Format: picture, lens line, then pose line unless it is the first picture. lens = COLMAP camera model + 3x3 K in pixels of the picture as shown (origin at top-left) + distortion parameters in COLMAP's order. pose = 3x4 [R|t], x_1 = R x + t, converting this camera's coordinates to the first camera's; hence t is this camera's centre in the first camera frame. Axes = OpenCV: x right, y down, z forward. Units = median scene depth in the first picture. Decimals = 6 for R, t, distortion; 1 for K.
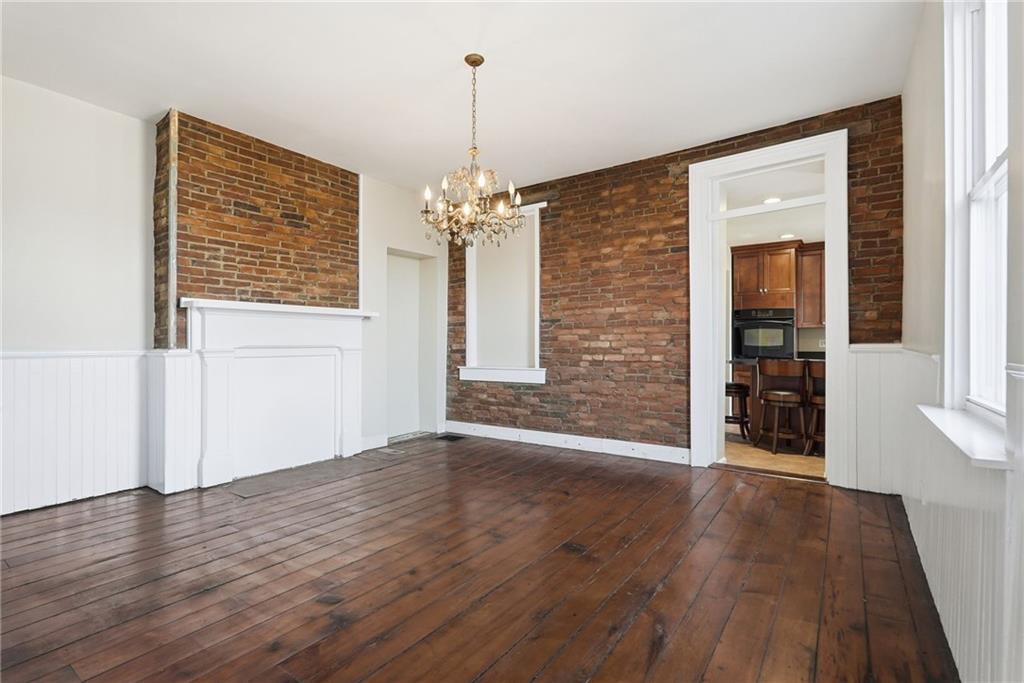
lens RADIAL K [[465.0, 0, 512.0], [0, 465.0, 341.5], [0, 0, 1]] dist [-0.002044, -0.000324]
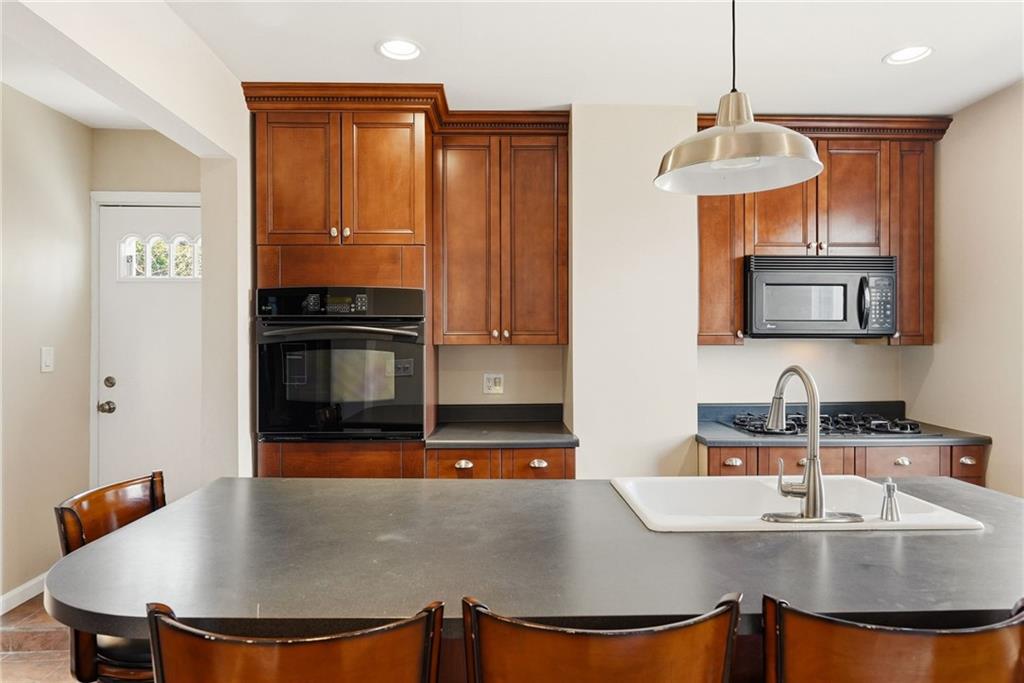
lens RADIAL K [[607.4, 0, 512.0], [0, 607.4, 341.5], [0, 0, 1]] dist [0.017609, -0.000192]
pose [[0.791002, -0.003625, 0.611803, 0.614233], [0.000746, 0.999987, 0.004961, -0.058602], [-0.611813, -0.003468, 0.790995, 0.968958]]
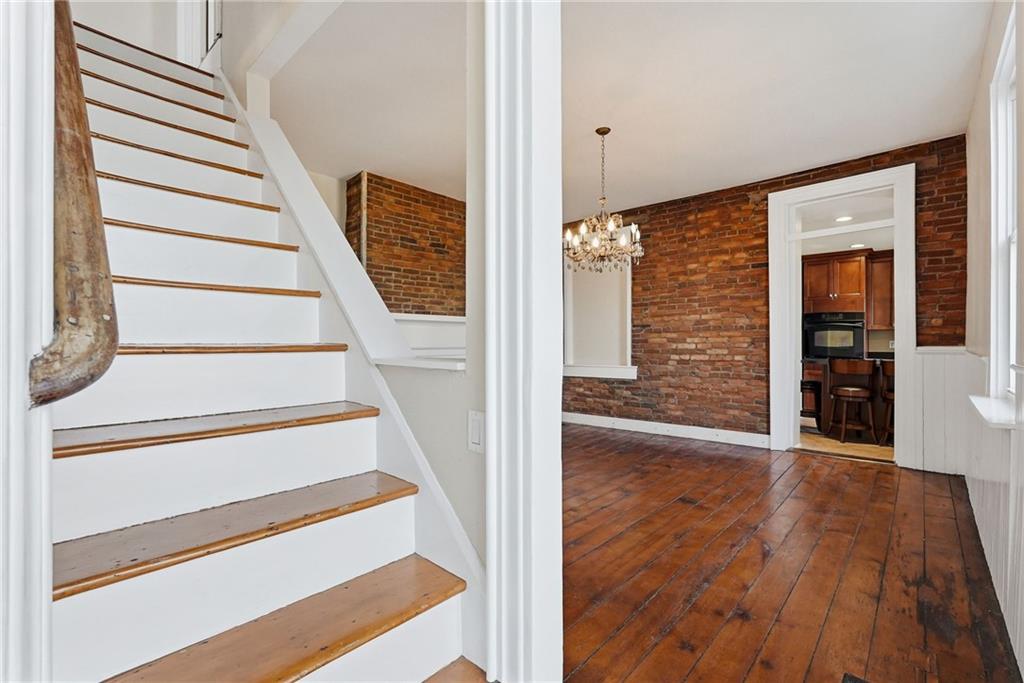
lens RADIAL K [[449.5, 0, 516.4], [0, 449.5, 341.9], [0, 0, 1]] dist [0.000678, 0.000866]
pose [[0.994002, -0.001092, -0.109353, -0.129459], [0.001416, 0.999995, 0.002893, -0.009480], [0.109349, -0.003031, 0.993999, -0.202201]]
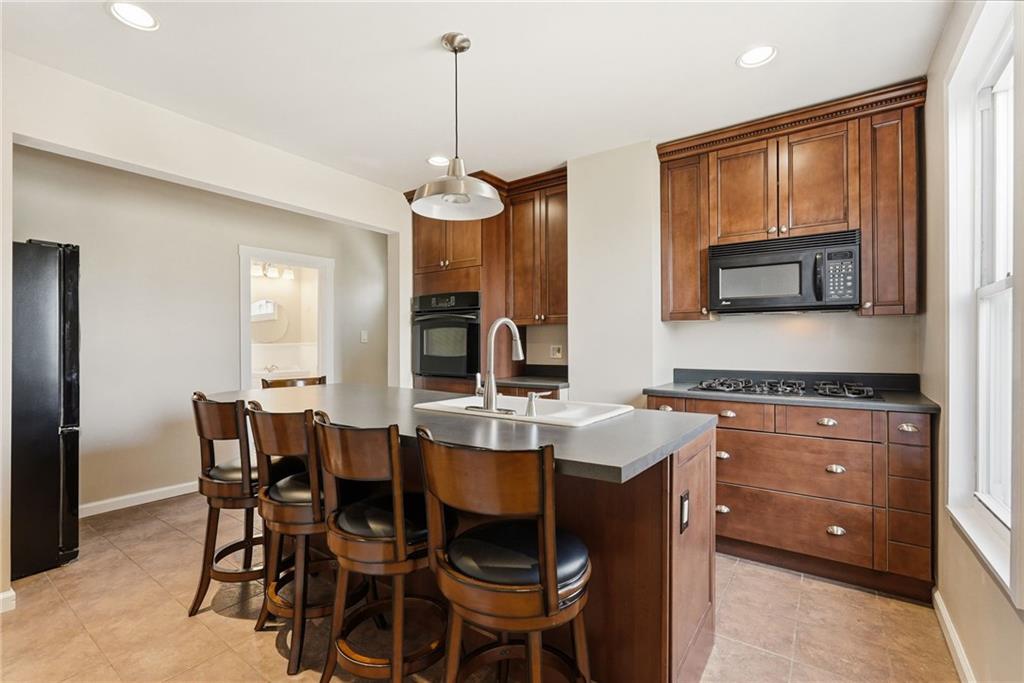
lens RADIAL K [[449.5, 0, 516.4], [0, 449.5, 341.9], [0, 0, 1]] dist [0.000678, 0.000866]
pose [[0.999906, -0.002583, 0.013465, 1.013303], [0.002608, 0.999995, -0.001834, -0.014754], [-0.013460, 0.001869, 0.999908, 0.703595]]
